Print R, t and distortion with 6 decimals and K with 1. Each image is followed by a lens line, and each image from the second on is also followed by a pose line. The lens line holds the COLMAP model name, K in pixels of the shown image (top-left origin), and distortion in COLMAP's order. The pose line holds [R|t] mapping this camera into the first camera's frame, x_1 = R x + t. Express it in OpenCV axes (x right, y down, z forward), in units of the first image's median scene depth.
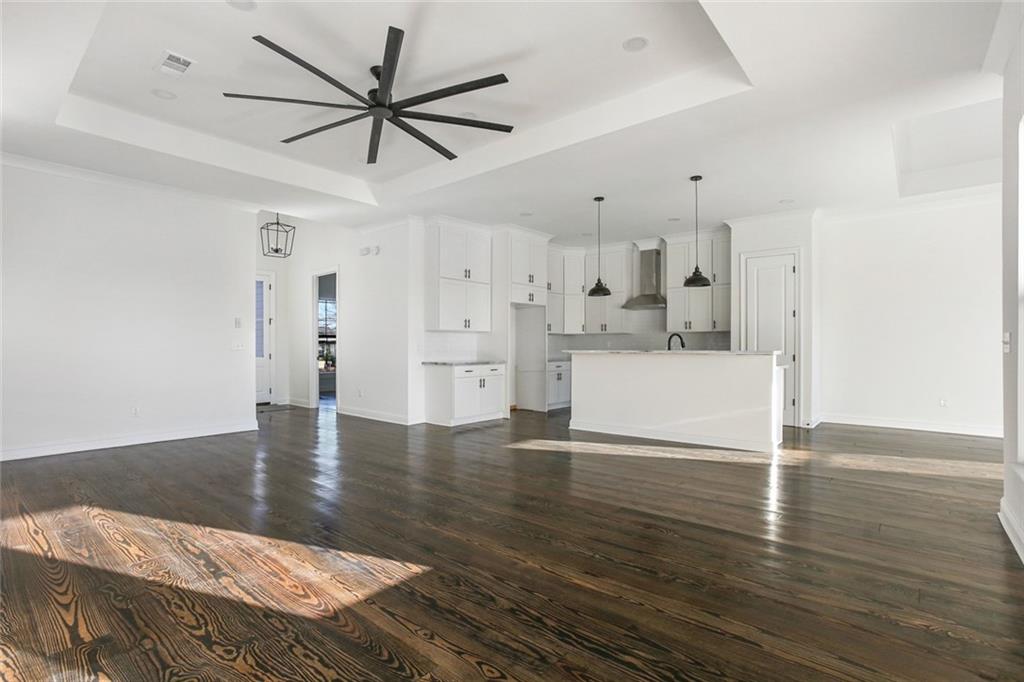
lens RADIAL K [[474.5, 0, 509.9], [0, 474.5, 344.3], [0, 0, 1]] dist [-0.020347, 0.005496]
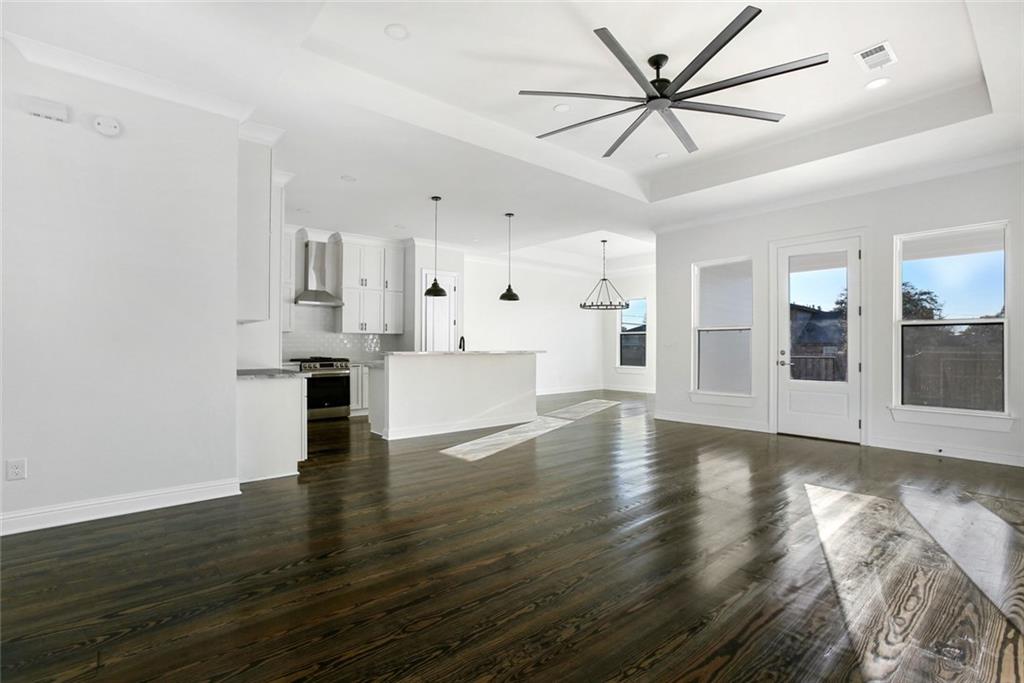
lens RADIAL K [[474.5, 0, 510.1], [0, 474.5, 342.0], [0, 0, 1]] dist [-0.020347, 0.005496]
pose [[0.172839, 0.011959, 0.984877, -1.176837], [-0.001606, 0.999928, -0.011860, 0.008093], [-0.984949, 0.000468, 0.172846, 1.051189]]
